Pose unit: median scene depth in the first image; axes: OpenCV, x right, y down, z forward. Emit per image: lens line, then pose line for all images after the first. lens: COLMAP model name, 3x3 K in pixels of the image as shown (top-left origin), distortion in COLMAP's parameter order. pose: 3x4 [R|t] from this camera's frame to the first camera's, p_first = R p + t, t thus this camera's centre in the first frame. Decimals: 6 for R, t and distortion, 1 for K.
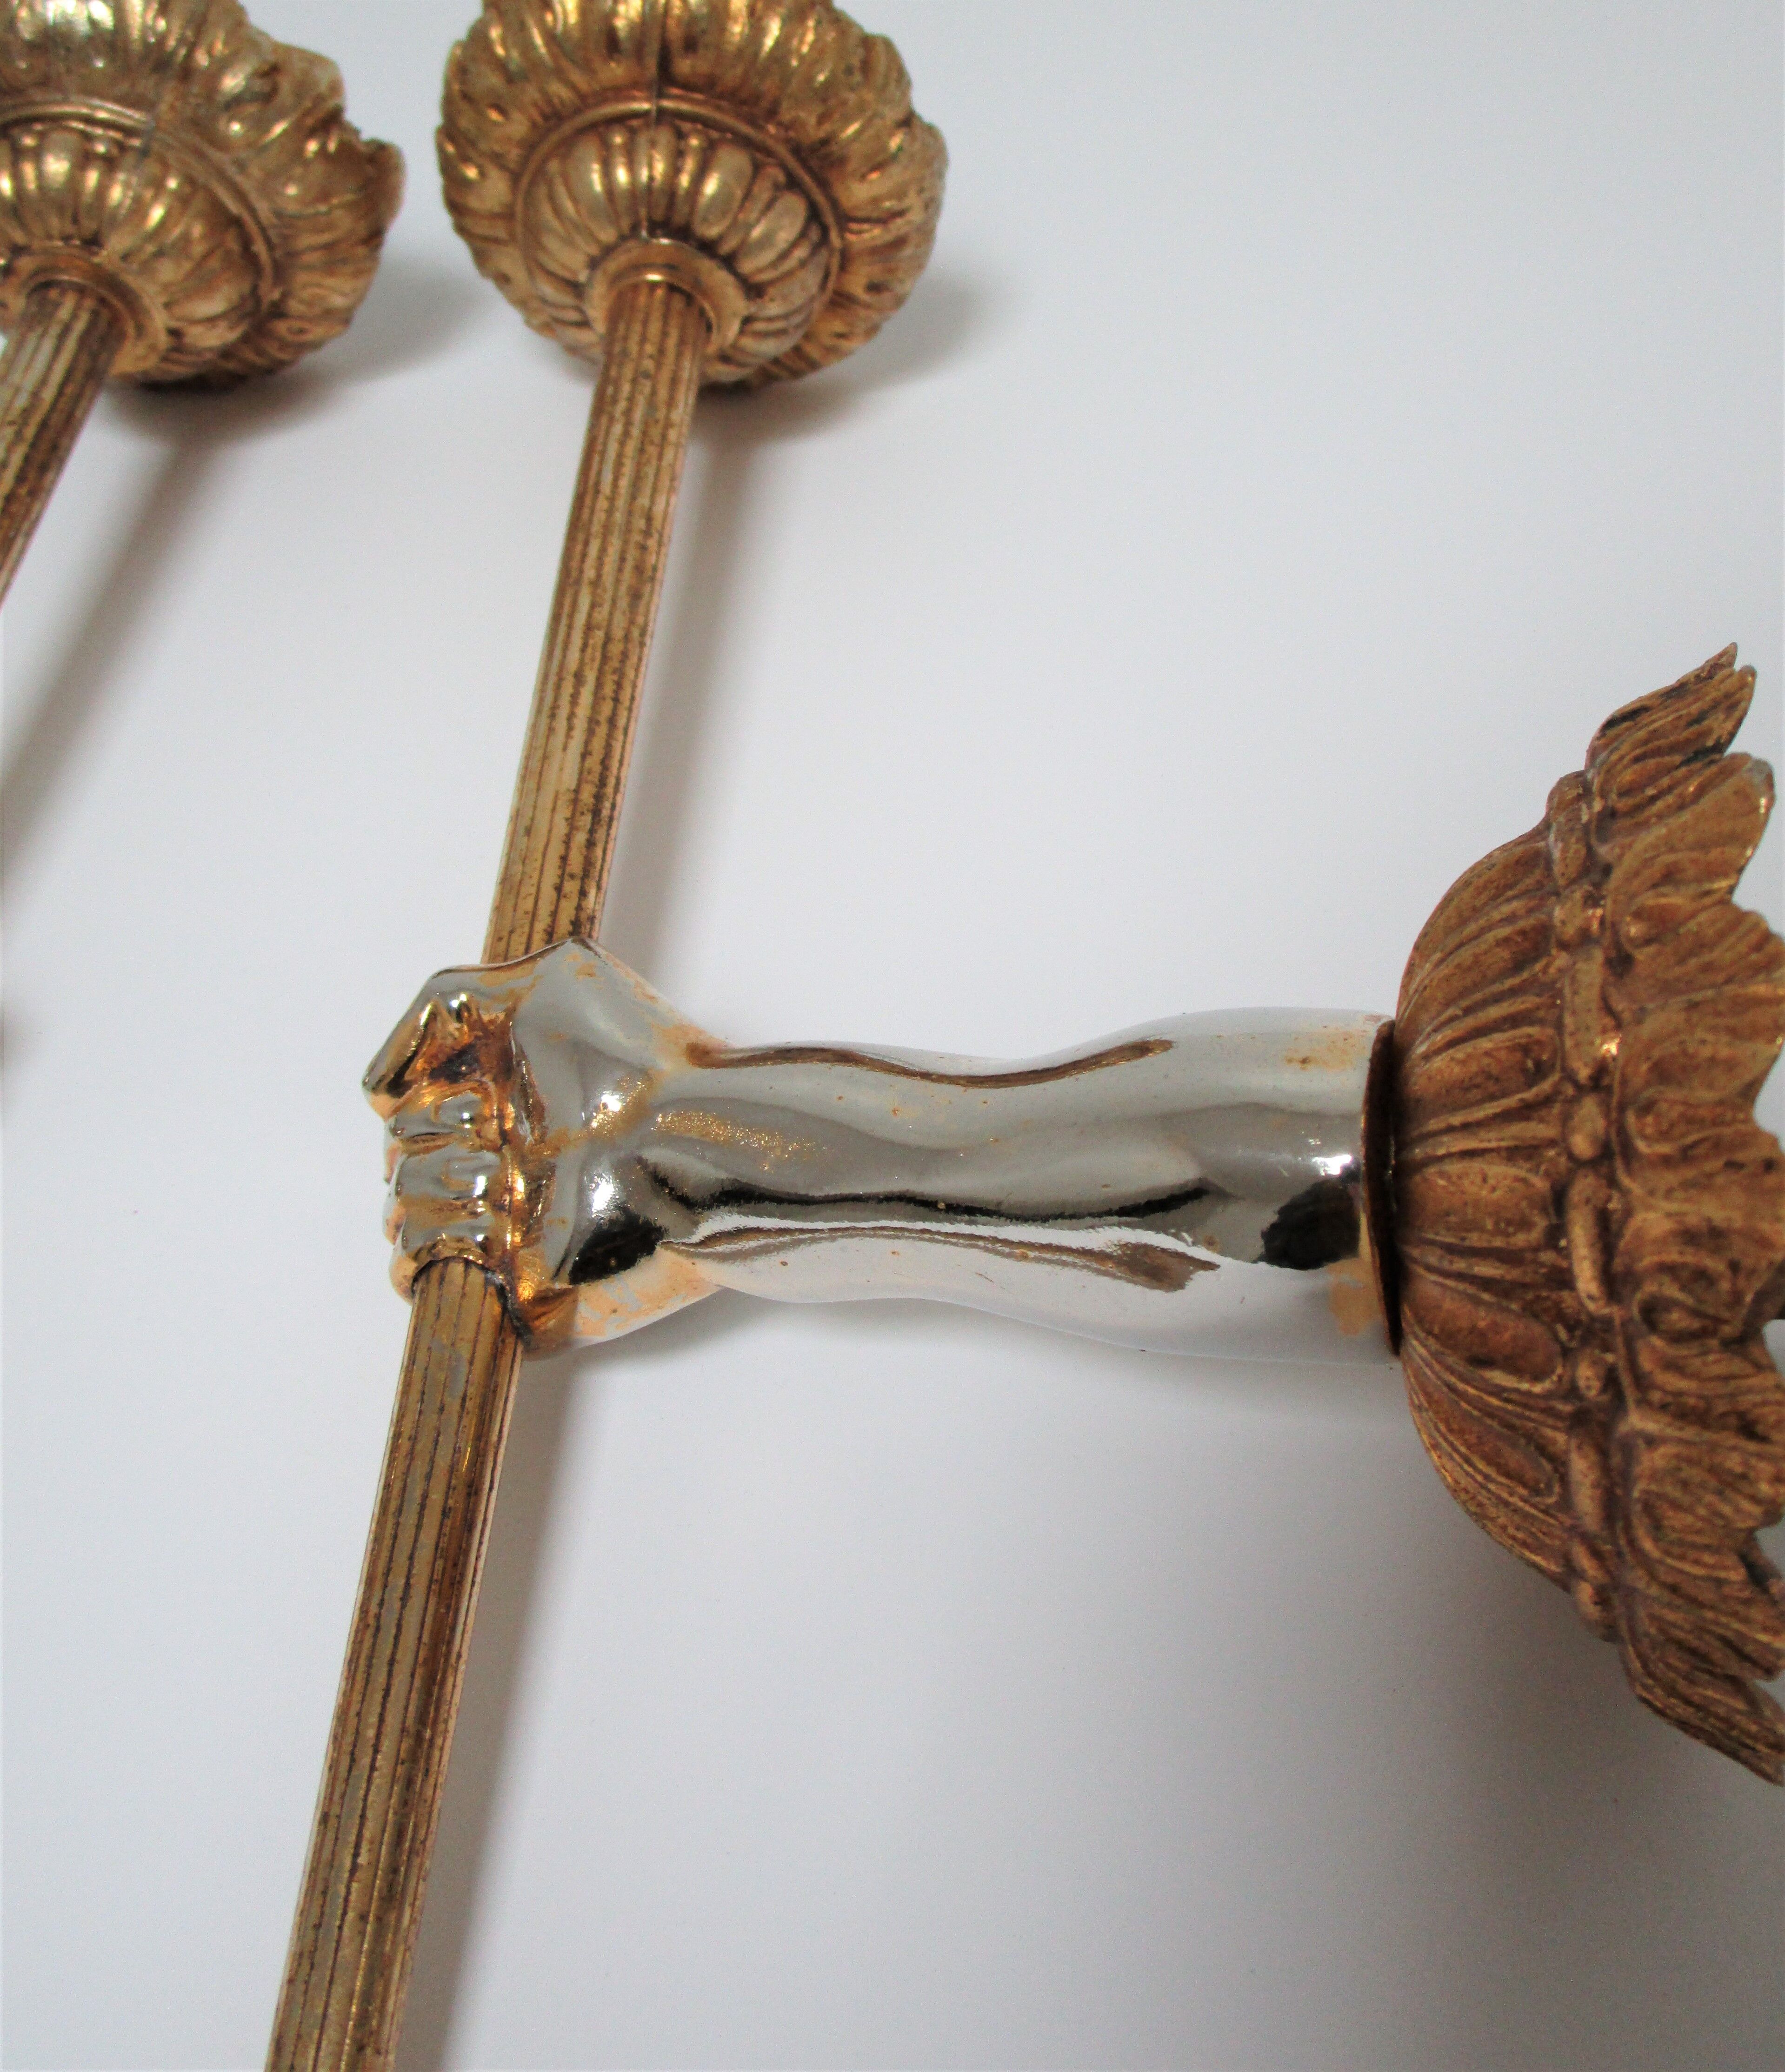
lens RADIAL K [[2065.5, 0, 892.5], [0, 2065.5, 1036.0], [0, 0, 1]] dist [-0.083572, -0.008953]
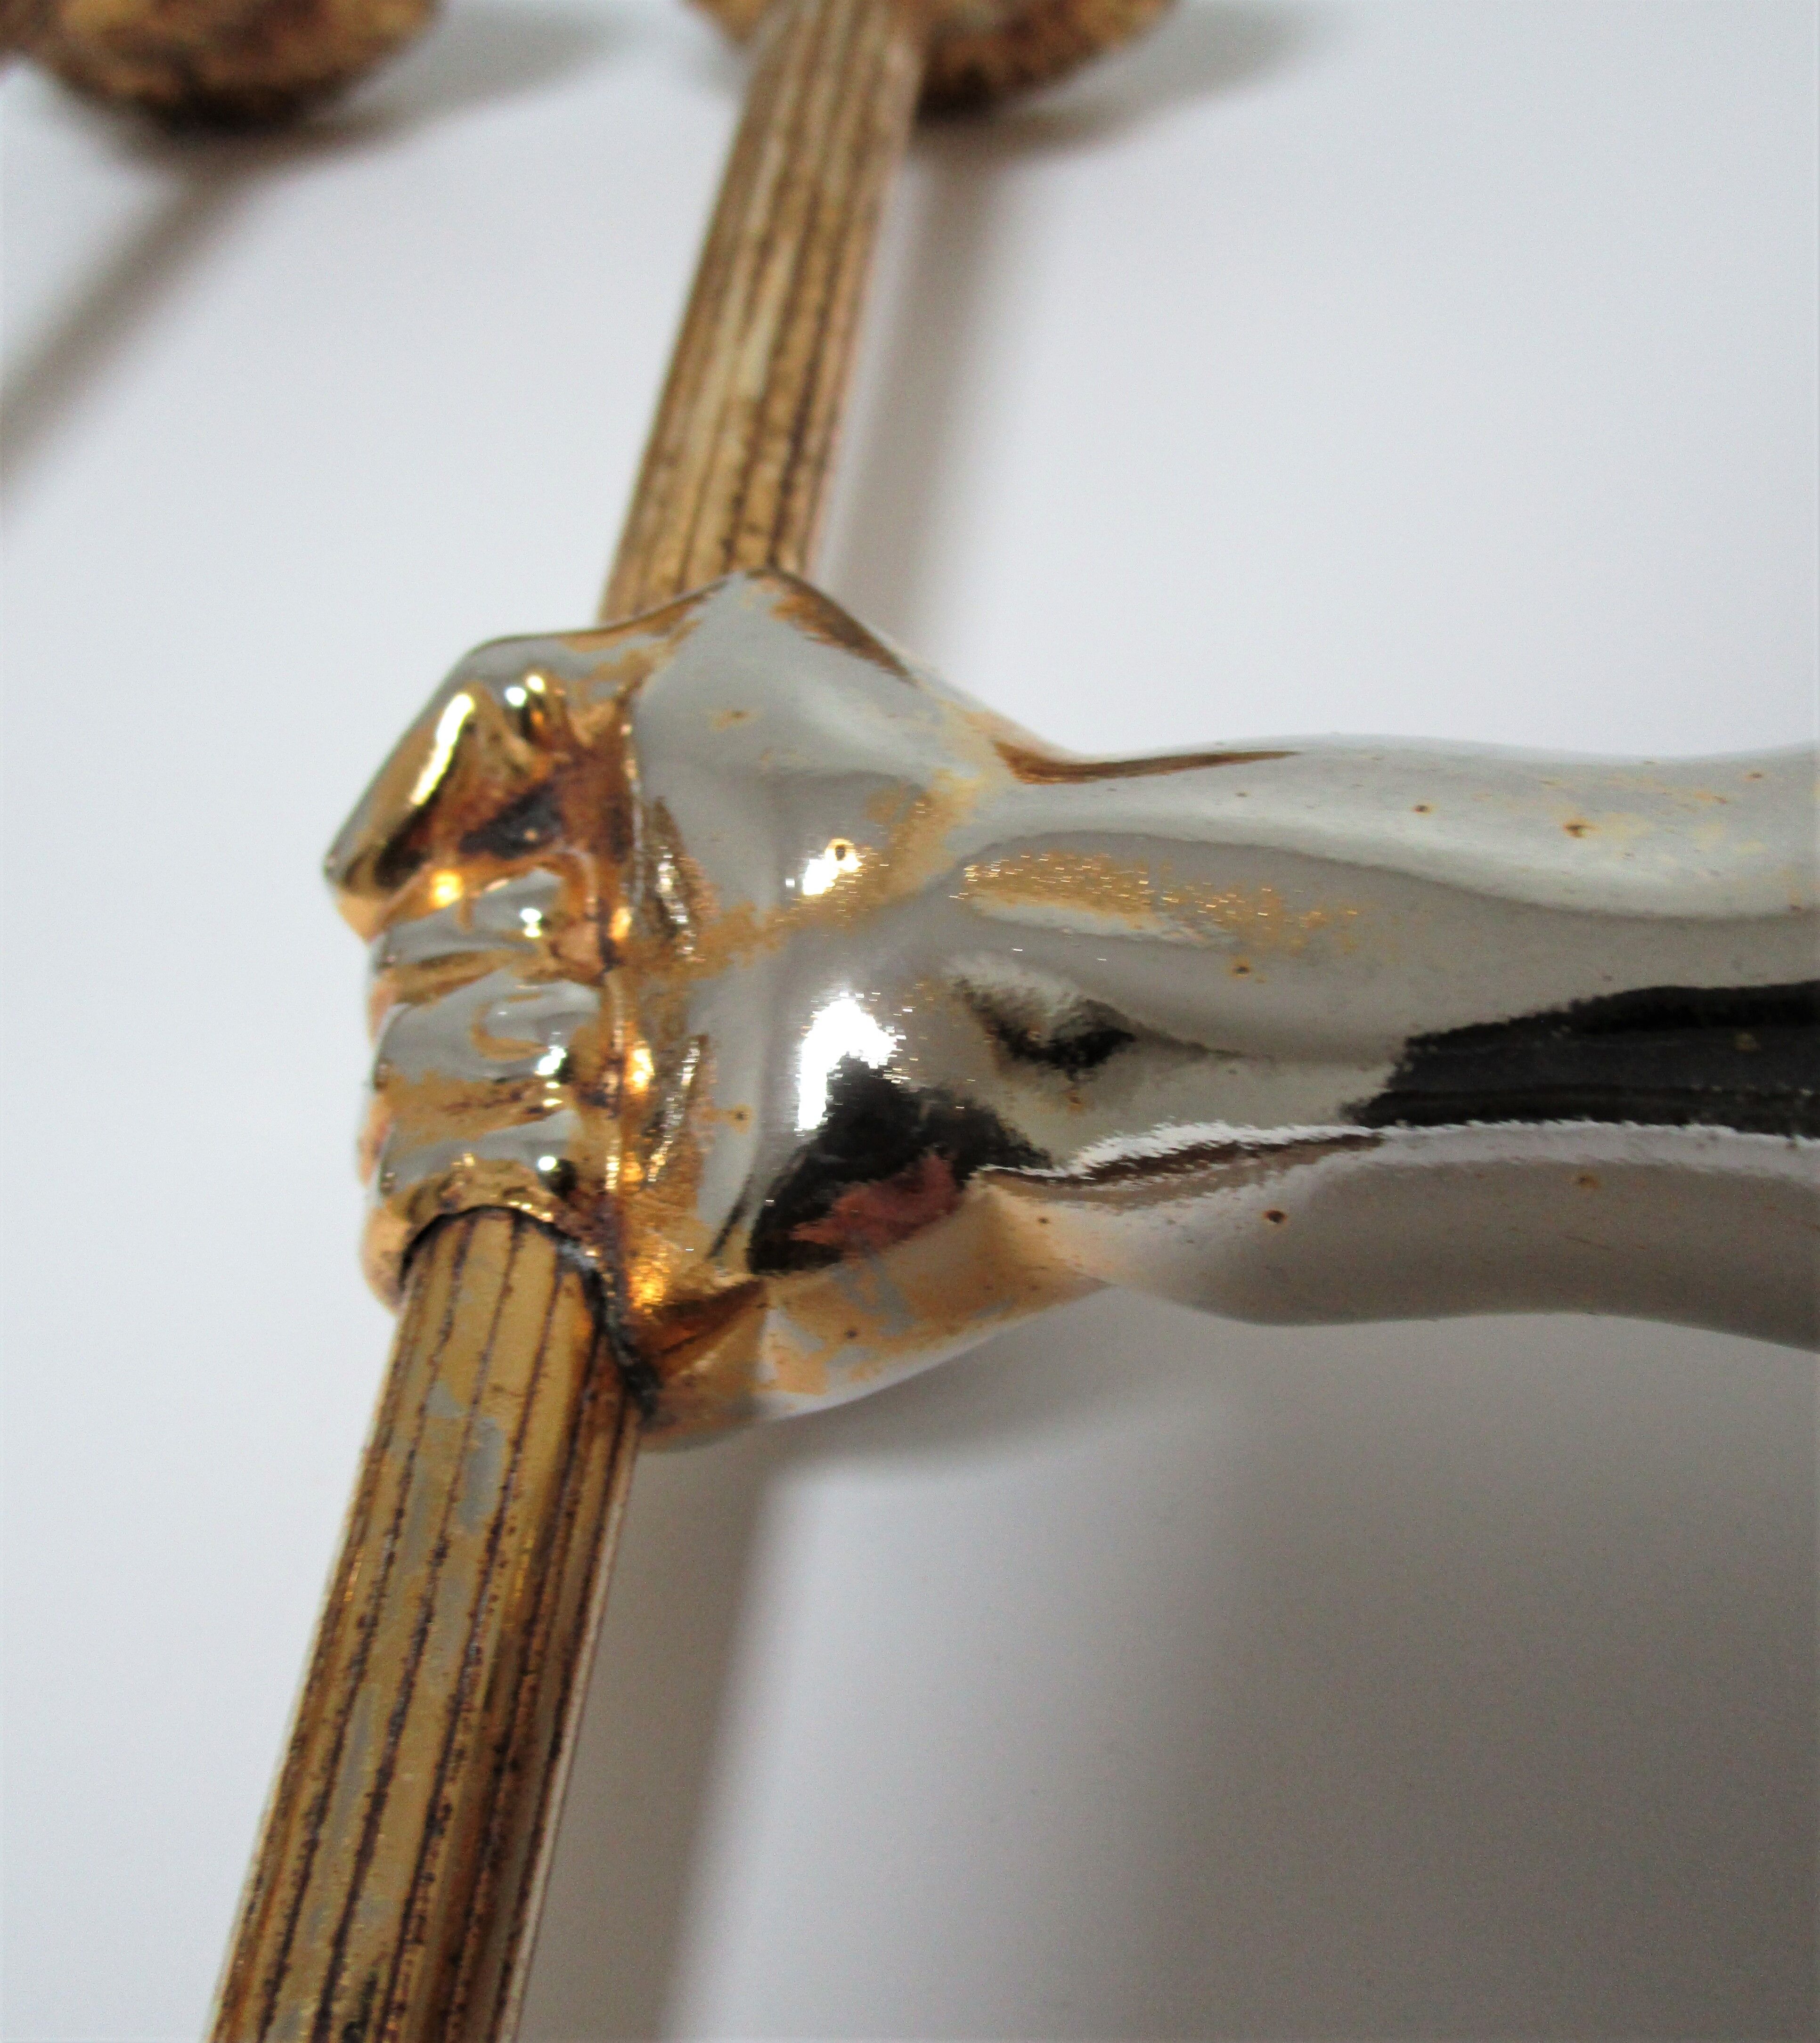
lens RADIAL K [[2031.9, 0, 910.0], [0, 2031.9, 1021.5], [0, 0, 1]] dist [-0.114592, 0.001974]
pose [[0.998815, 0.009080, -0.047808, -0.100242], [-0.012857, 0.996767, -0.079306, 0.099139], [0.046933, 0.079826, 0.995703, 0.556291]]
